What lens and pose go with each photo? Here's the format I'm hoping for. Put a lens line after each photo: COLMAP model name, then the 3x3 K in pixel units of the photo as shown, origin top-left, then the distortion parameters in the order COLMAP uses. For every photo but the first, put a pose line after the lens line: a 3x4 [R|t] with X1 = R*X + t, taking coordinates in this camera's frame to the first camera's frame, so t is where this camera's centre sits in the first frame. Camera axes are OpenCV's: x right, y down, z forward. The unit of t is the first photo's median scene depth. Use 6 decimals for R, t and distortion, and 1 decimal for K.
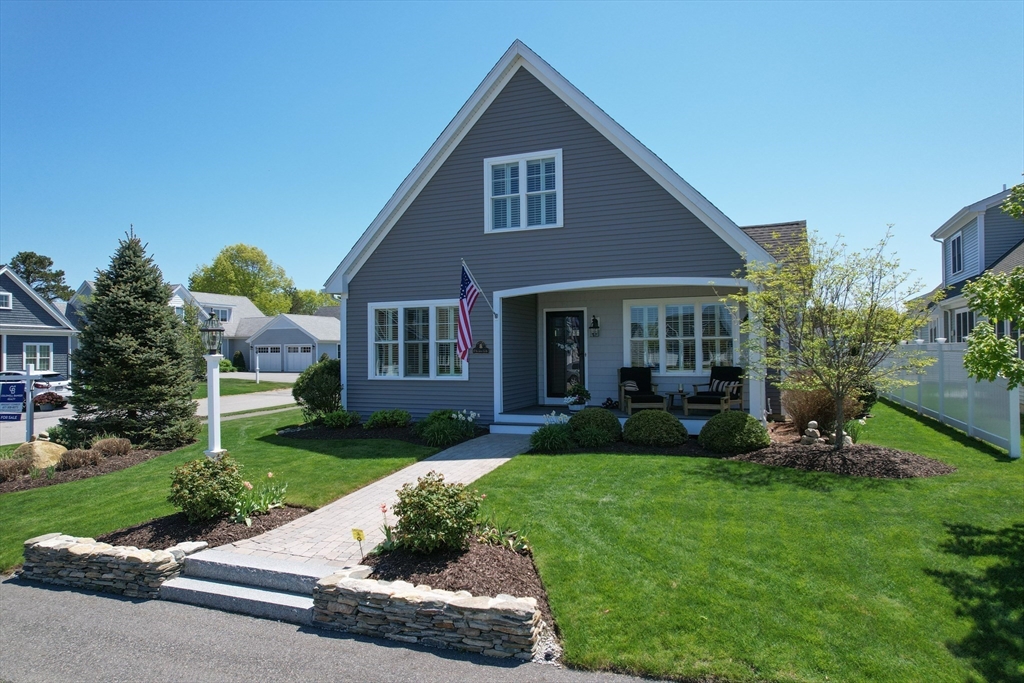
lens RADIAL K [[657.9, 0, 515.4], [0, 657.9, 347.1], [0, 0, 1]] dist [-0.091735, 0.084399]
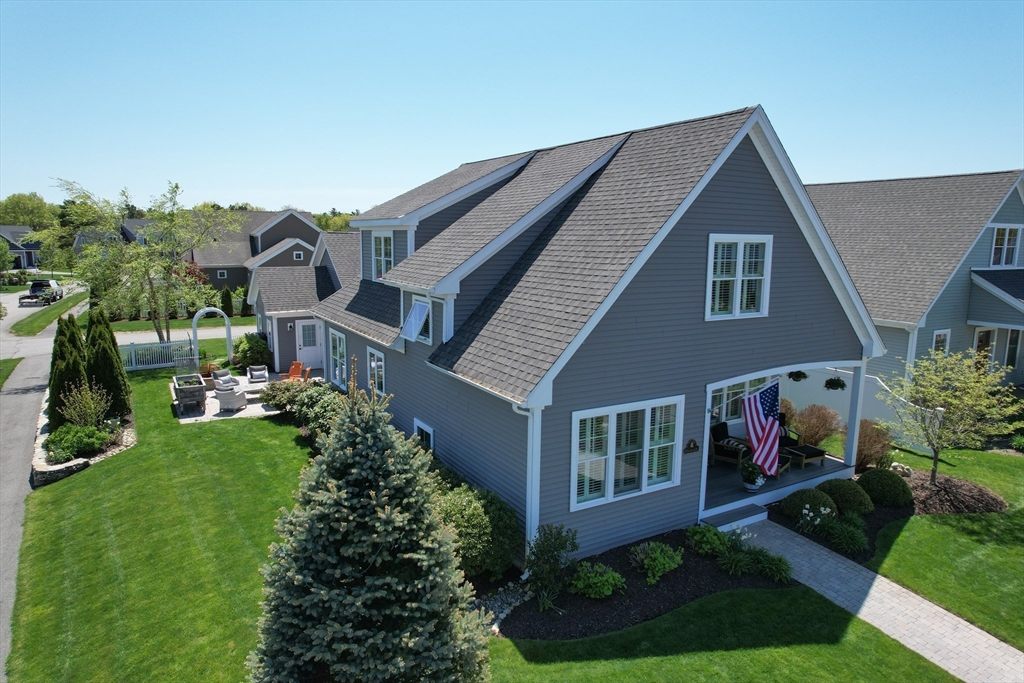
lens RADIAL K [[657.9, 0, 515.4], [0, 657.9, 347.1], [0, 0, 1]] dist [-0.091735, 0.084399]
pose [[0.606161, -0.117945, 0.786548, -0.928022], [-0.015979, 0.986938, 0.160309, -0.285919], [-0.795181, -0.109742, 0.596359, 0.705488]]
